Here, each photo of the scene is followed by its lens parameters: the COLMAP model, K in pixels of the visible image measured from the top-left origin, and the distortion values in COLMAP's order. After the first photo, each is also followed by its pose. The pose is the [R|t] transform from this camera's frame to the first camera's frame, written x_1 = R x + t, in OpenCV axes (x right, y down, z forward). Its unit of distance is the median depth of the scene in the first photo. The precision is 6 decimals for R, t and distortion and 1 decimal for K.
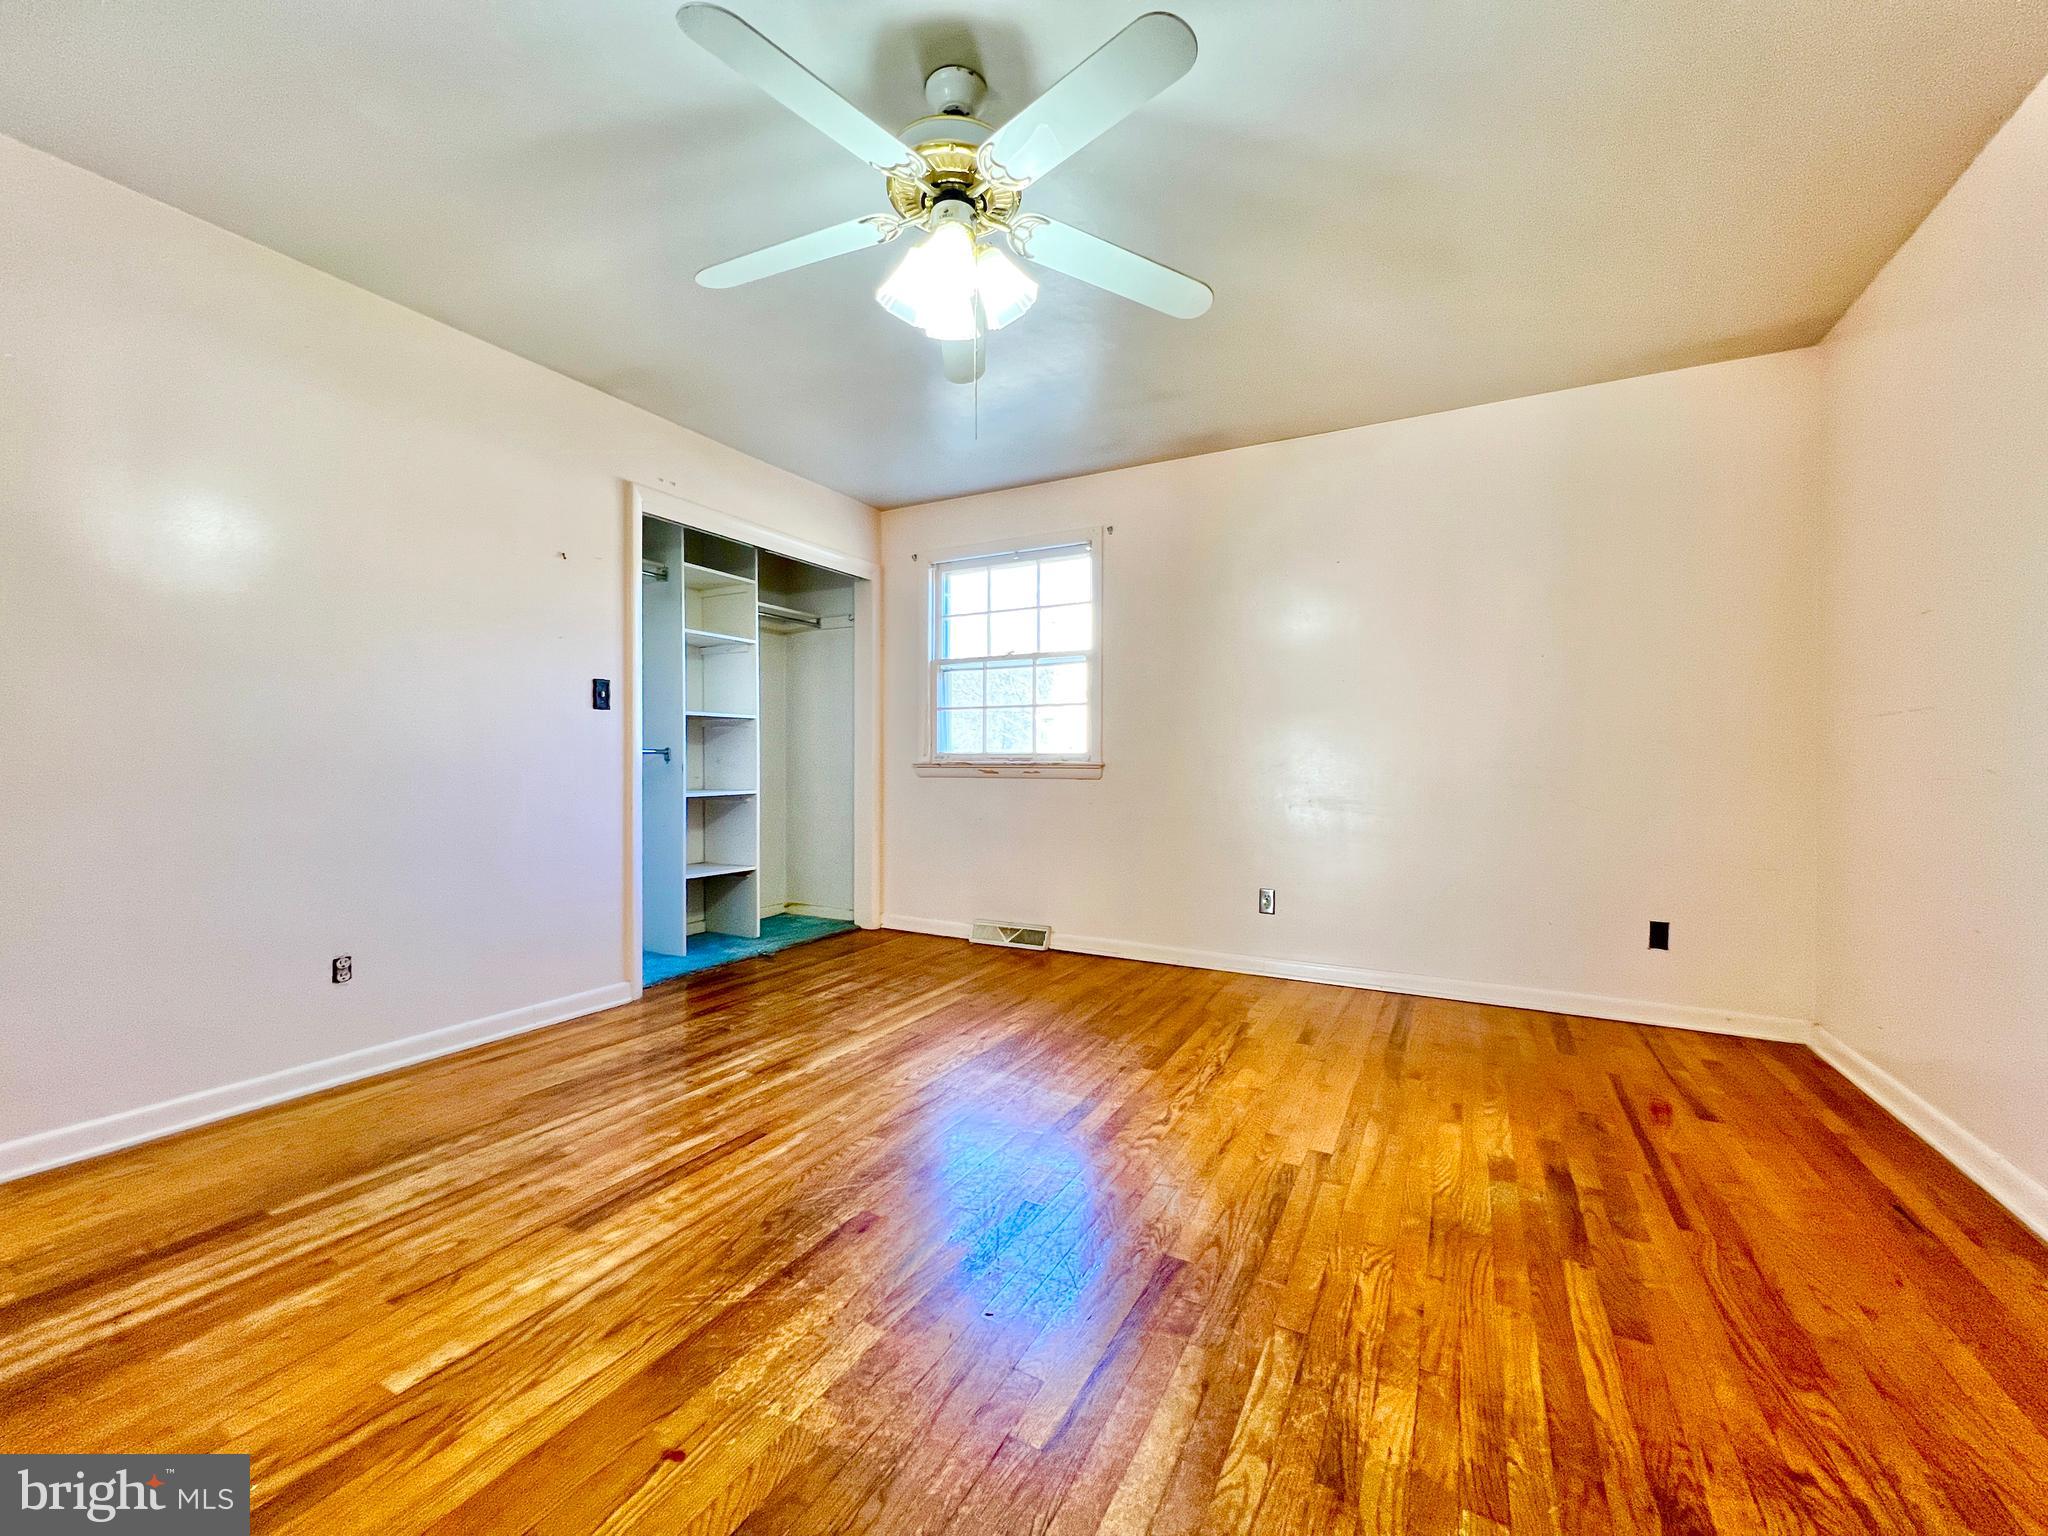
lens RADIAL K [[817.7, 0, 1021.0], [0, 817.7, 765.0], [0, 0, 1]] dist [0.003319, -0.000583]
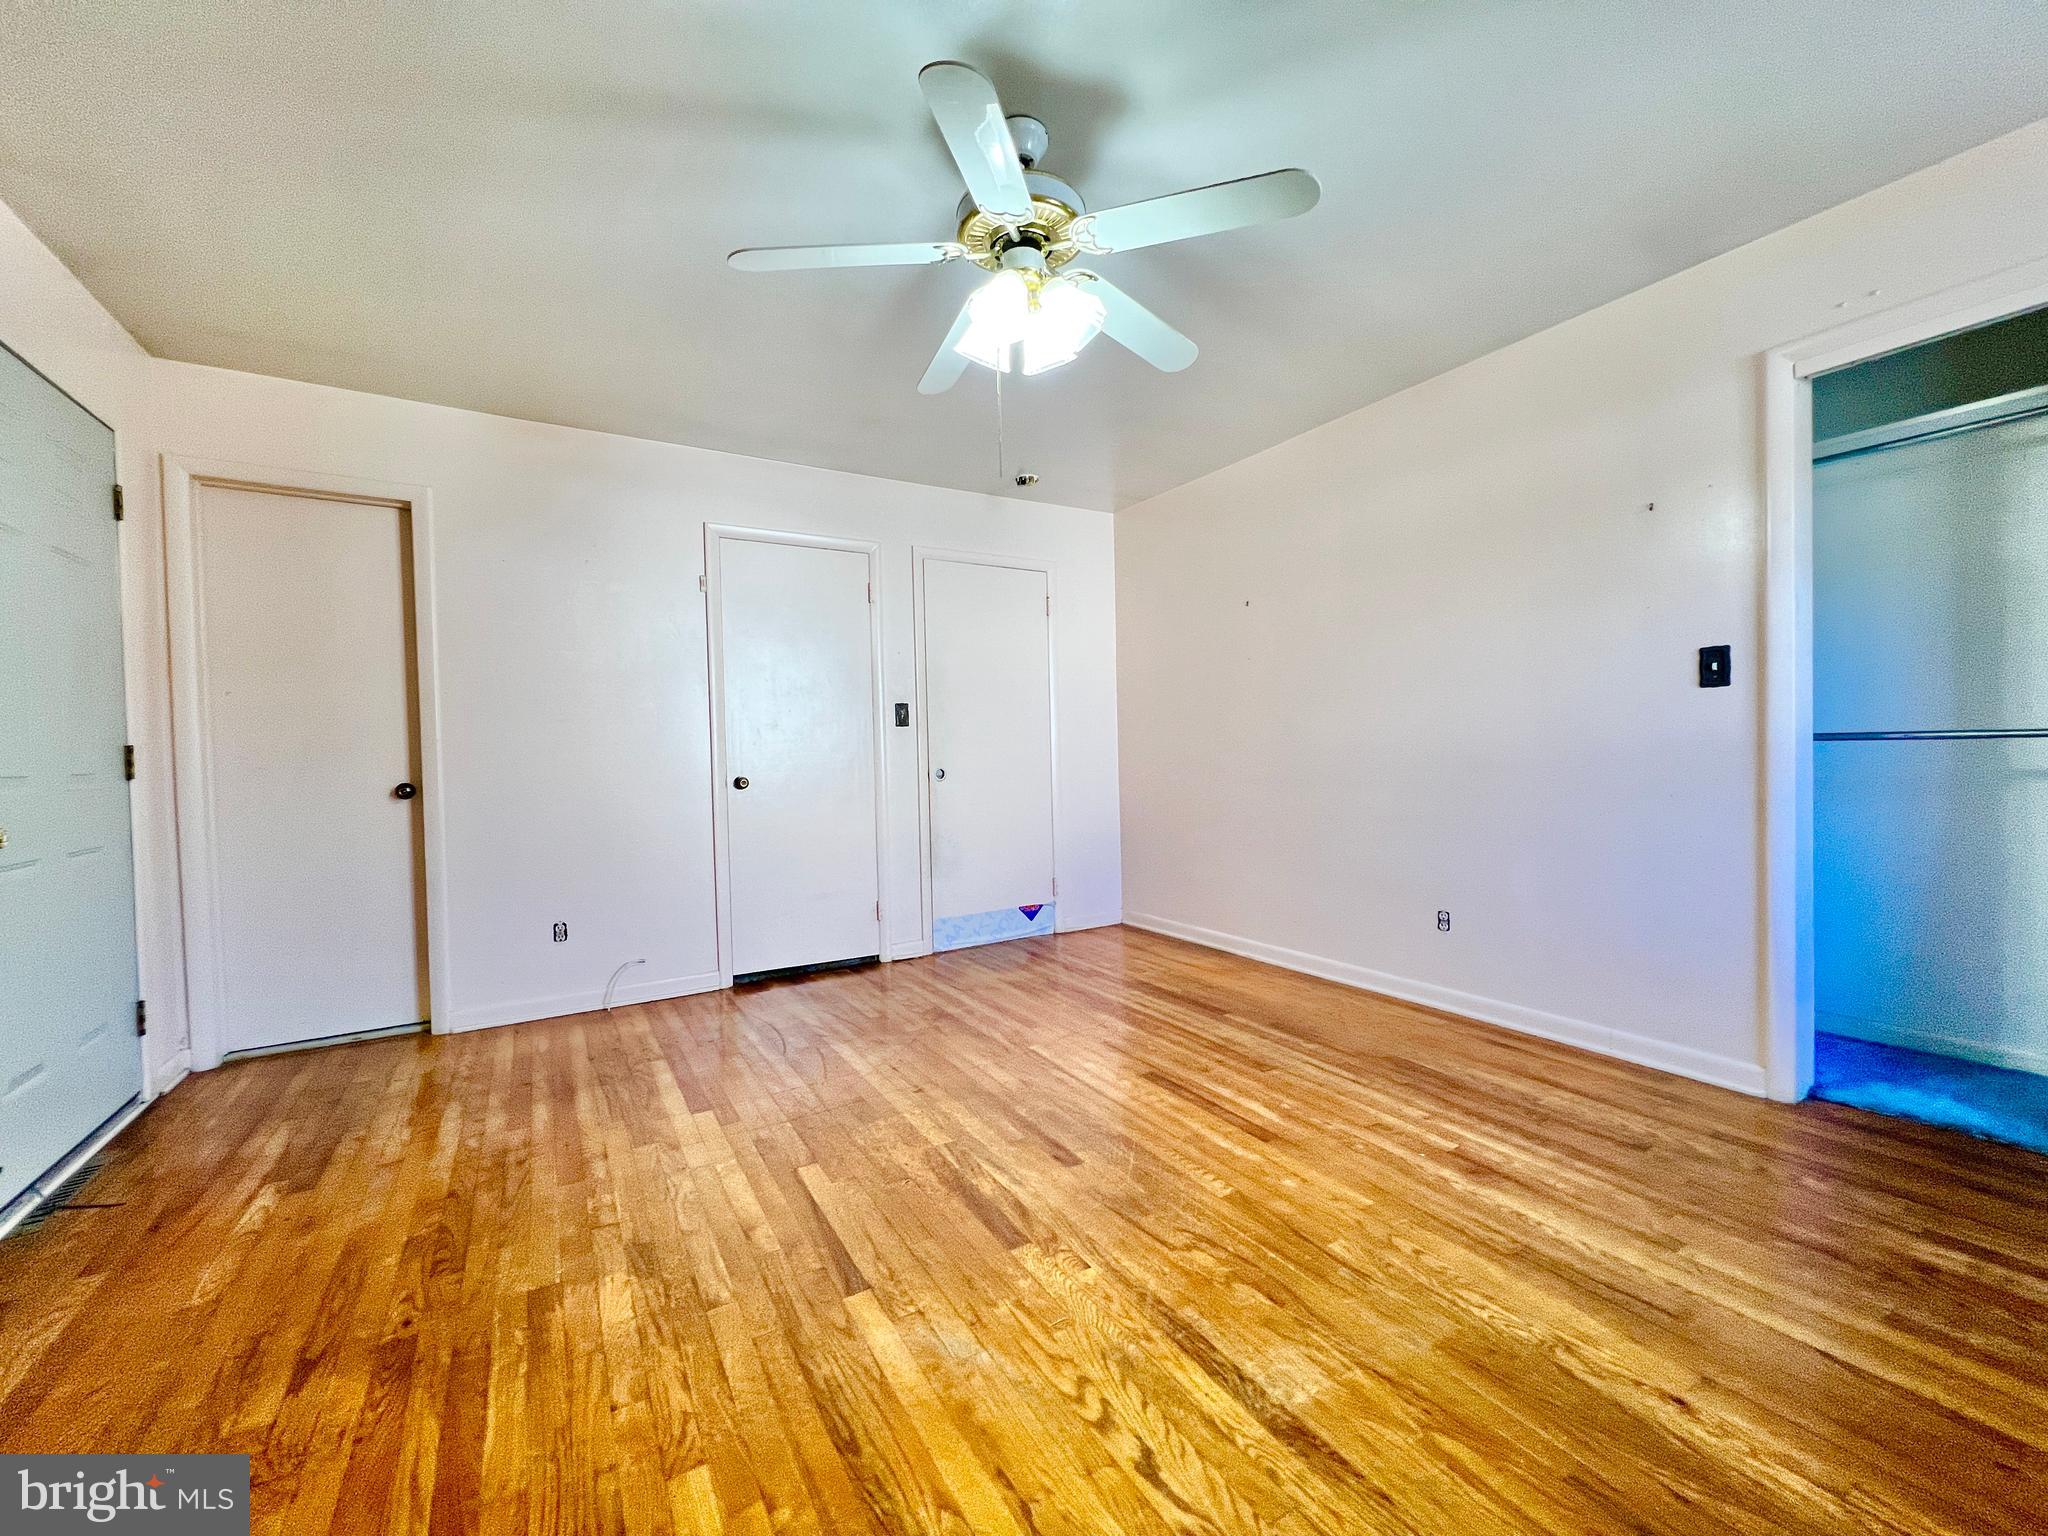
lens RADIAL K [[817.7, 0, 1021.2], [0, 817.7, 772.0], [0, 0, 1]] dist [0.003319, -0.000583]
pose [[-0.510269, 0.031625, -0.859433, 0.745324], [0.019198, 0.999493, 0.025380, -0.034431], [0.859800, -0.003549, -0.510618, 1.361095]]
